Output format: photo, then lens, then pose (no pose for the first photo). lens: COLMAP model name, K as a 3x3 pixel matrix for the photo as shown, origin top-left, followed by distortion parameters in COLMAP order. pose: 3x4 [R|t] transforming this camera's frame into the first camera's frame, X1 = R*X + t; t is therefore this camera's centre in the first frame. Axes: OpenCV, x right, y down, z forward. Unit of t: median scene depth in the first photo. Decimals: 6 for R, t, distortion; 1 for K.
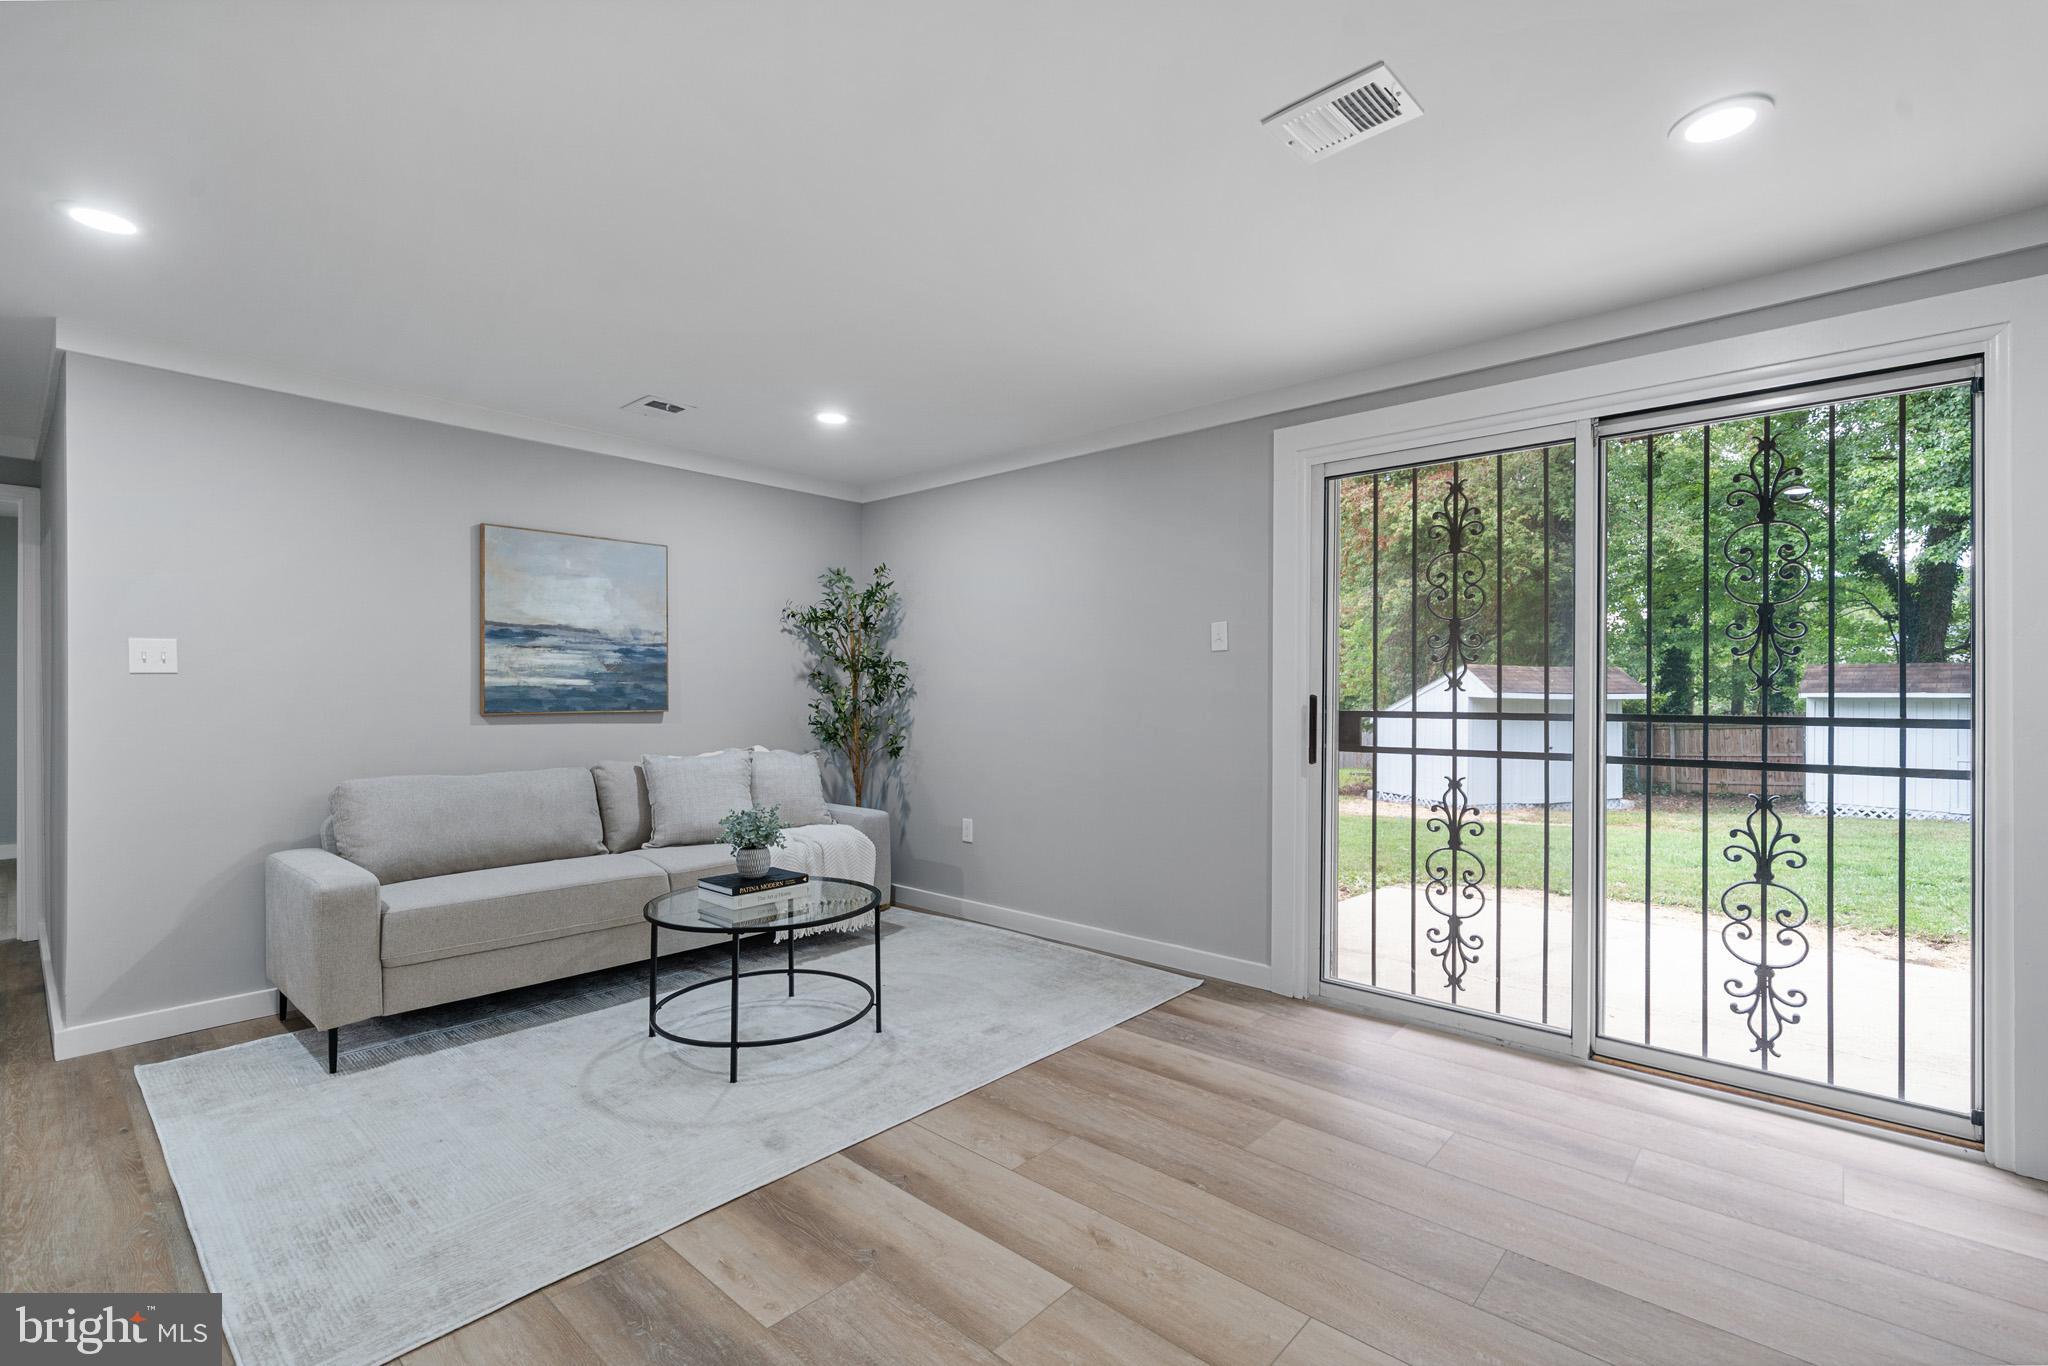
lens RADIAL K [[935.9, 0, 1057.9], [0, 935.9, 689.9], [0, 0, 1]] dist [0.000027, 0.000432]
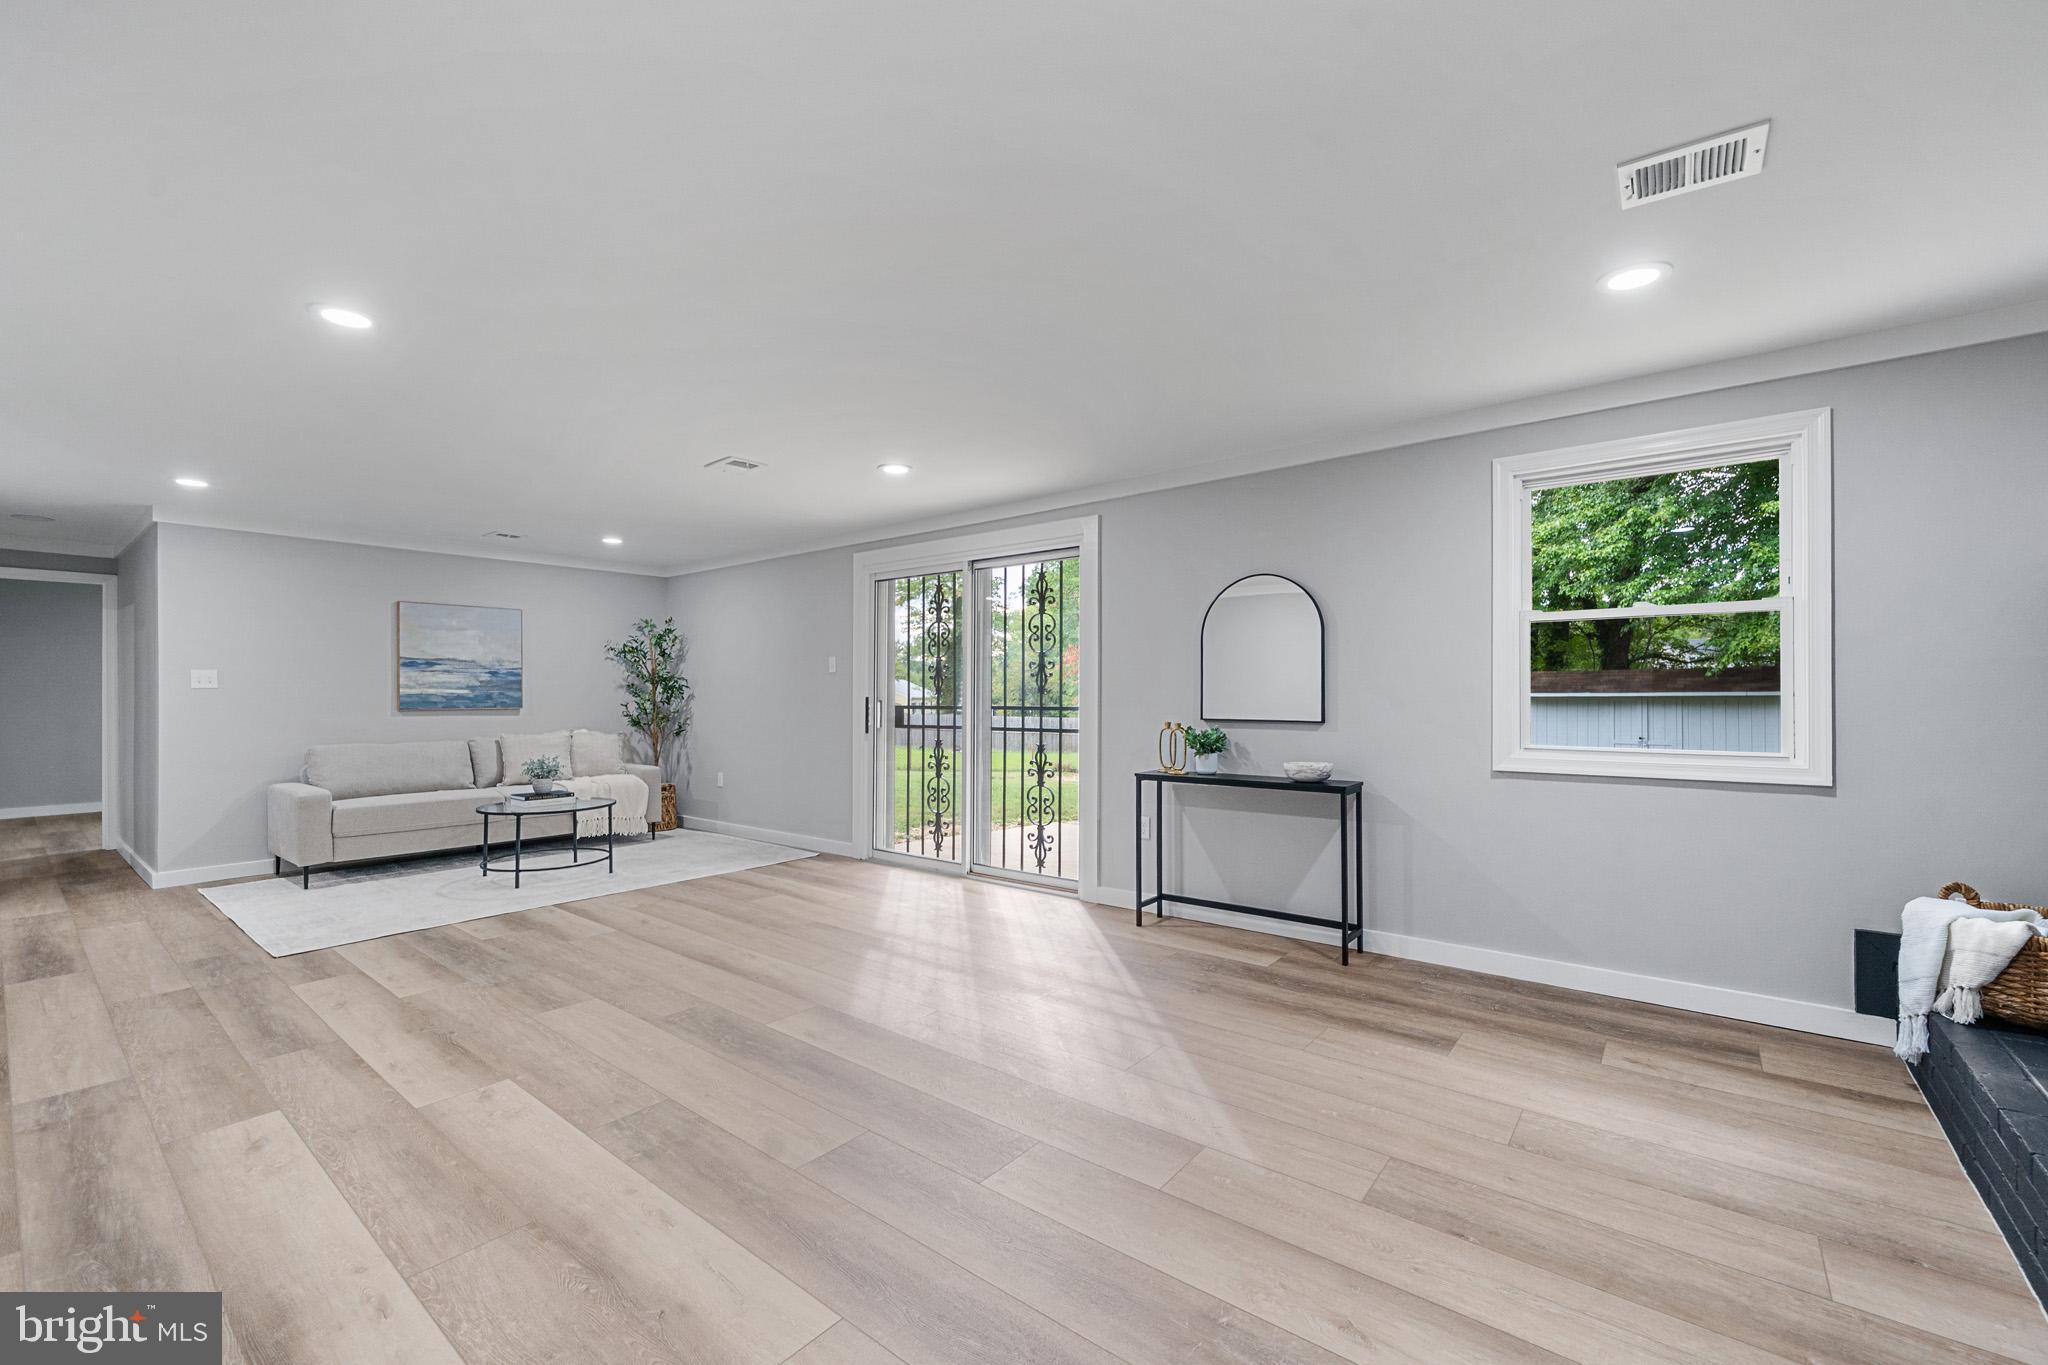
lens RADIAL K [[816.6, 0, 1061.1], [0, 816.6, 694.3], [0, 0, 1]] dist [-0.001559, 0.000112]
pose [[0.996486, -0.003718, 0.083680, 0.463117], [0.003535, 0.999991, 0.002333, -0.002717], [-0.083688, -0.002029, 0.996490, -0.586613]]
